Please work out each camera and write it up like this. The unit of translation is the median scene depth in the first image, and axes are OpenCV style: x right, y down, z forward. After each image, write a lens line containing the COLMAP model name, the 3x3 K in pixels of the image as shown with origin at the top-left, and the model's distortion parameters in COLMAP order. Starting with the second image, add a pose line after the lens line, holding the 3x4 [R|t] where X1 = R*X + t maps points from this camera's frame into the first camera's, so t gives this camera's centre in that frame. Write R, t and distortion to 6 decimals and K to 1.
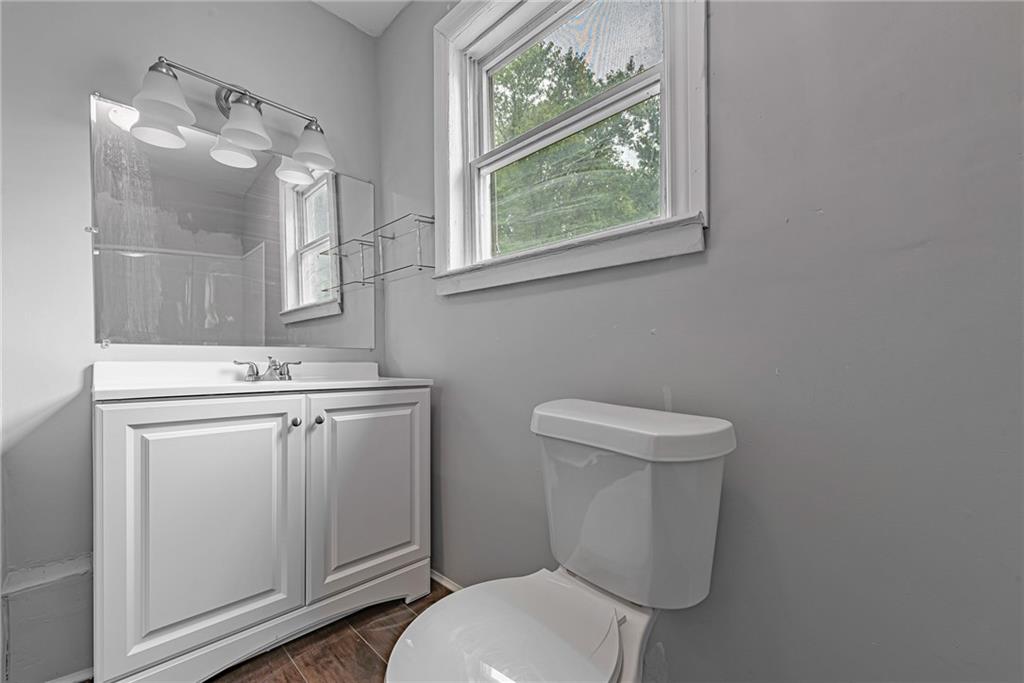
lens RADIAL K [[407.7, 0, 514.8], [0, 407.7, 343.1], [0, 0, 1]] dist [0.017170, -0.000161]
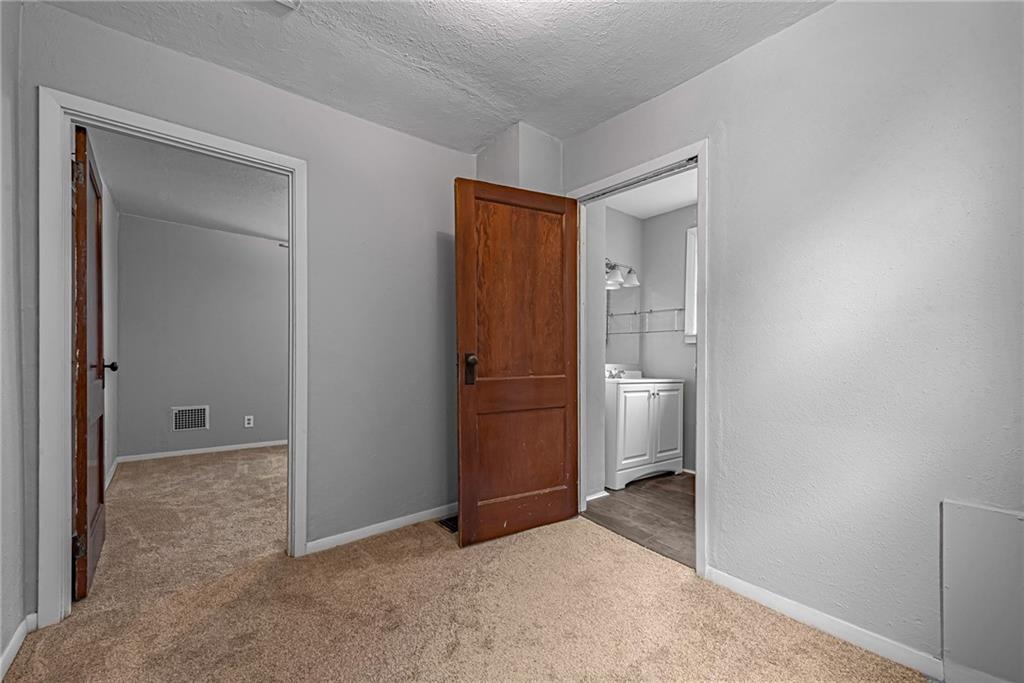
lens RADIAL K [[407.7, 0, 514.8], [0, 407.7, 343.1], [0, 0, 1]] dist [0.017170, -0.000161]
pose [[0.992621, 0.007499, -0.121023, -0.908483], [-0.009072, 0.999881, -0.012454, -0.082484], [0.120915, 0.013460, 0.992572, -1.467034]]
